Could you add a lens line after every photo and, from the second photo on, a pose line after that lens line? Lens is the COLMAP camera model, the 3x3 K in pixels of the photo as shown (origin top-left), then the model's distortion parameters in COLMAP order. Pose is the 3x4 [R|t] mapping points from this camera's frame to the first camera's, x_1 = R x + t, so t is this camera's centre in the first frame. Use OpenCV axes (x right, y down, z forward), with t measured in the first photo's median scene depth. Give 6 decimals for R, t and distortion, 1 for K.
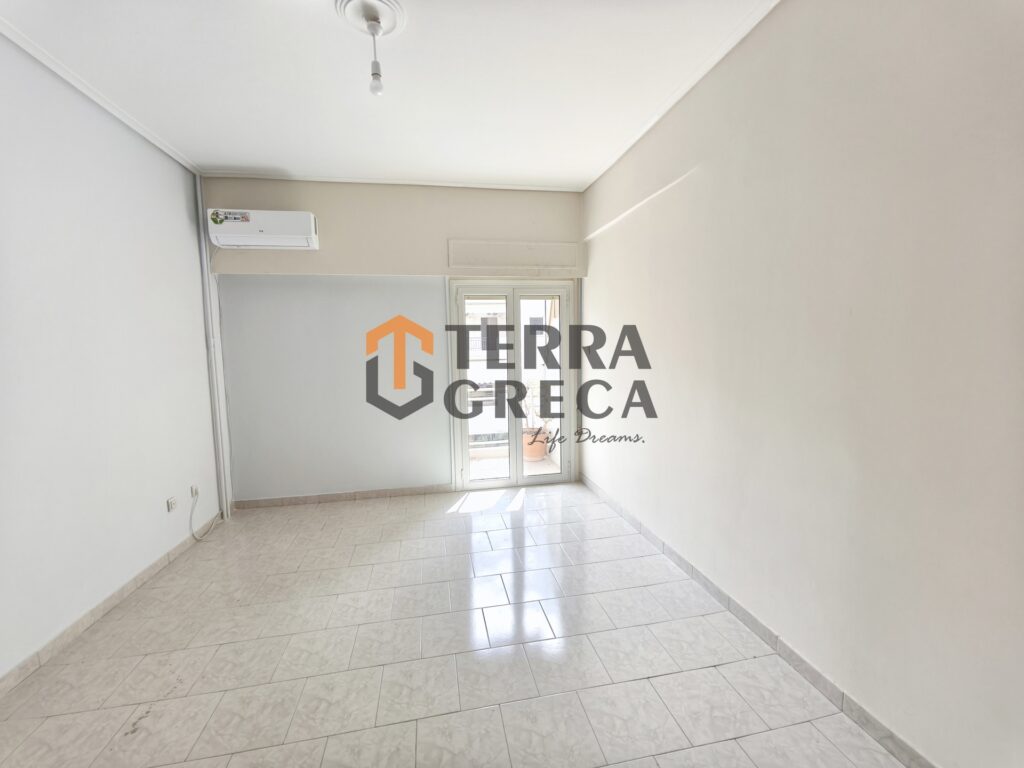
lens RADIAL K [[445.5, 0, 512.0], [0, 445.5, 384.0], [0, 0, 1]] dist [0.001543, -0.000691]
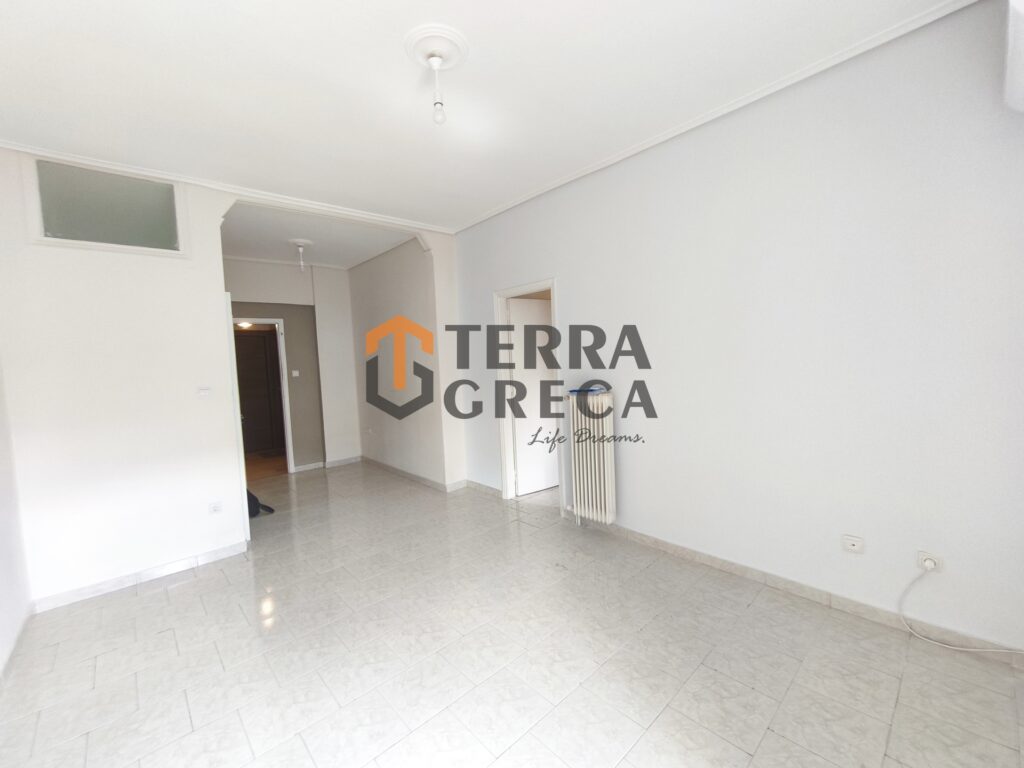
lens RADIAL K [[426.7, 0, 509.5], [0, 426.7, 383.0], [0, 0, 1]] dist [0.001320, -0.001863]
pose [[-0.855585, 0.069344, -0.512998, 0.084449], [0.002326, 0.991492, 0.130145, -0.103590], [0.517658, 0.110157, -0.848467, 1.538520]]
